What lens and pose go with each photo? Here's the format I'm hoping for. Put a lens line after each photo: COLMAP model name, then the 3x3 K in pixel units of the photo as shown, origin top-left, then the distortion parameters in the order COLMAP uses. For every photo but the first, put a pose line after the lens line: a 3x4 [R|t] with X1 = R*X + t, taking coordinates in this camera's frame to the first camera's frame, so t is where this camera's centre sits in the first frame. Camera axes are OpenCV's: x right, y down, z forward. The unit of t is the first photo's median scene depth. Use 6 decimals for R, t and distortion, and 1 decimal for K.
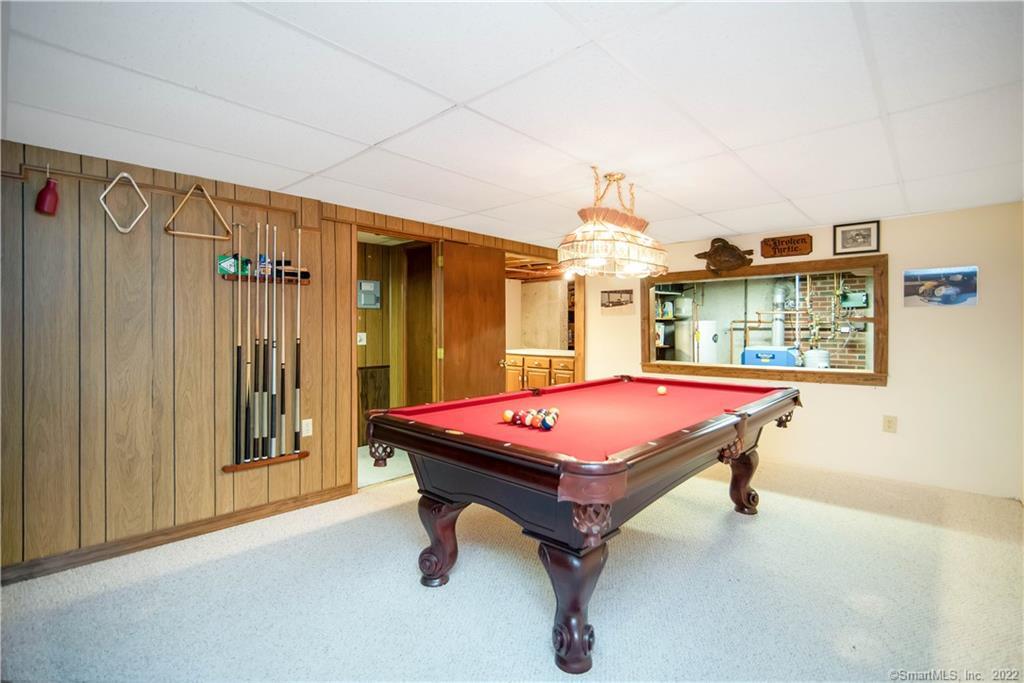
lens RADIAL K [[476.3, 0, 511.3], [0, 476.3, 330.7], [0, 0, 1]] dist [-0.015952, -0.000873]
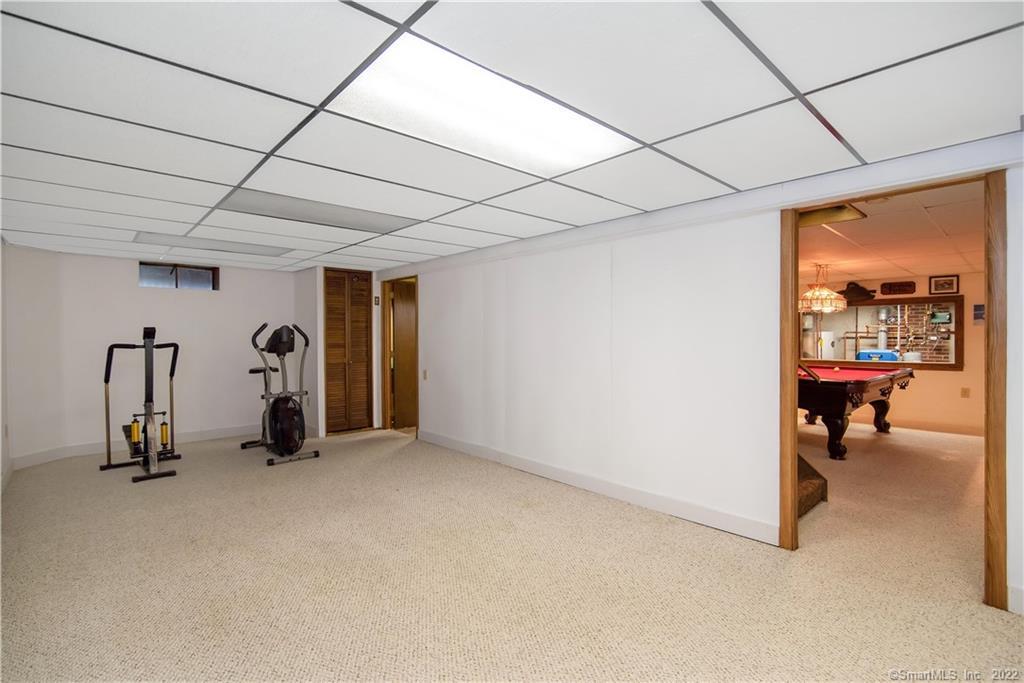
lens RADIAL K [[476.3, 0, 505.1], [0, 476.3, 338.4], [0, 0, 1]] dist [-0.015952, -0.000873]
pose [[0.993913, 0.002339, -0.110140, -0.498404], [-0.002285, 0.999997, 0.000616, 0.000256], [0.110142, -0.000361, 0.993916, -0.651772]]
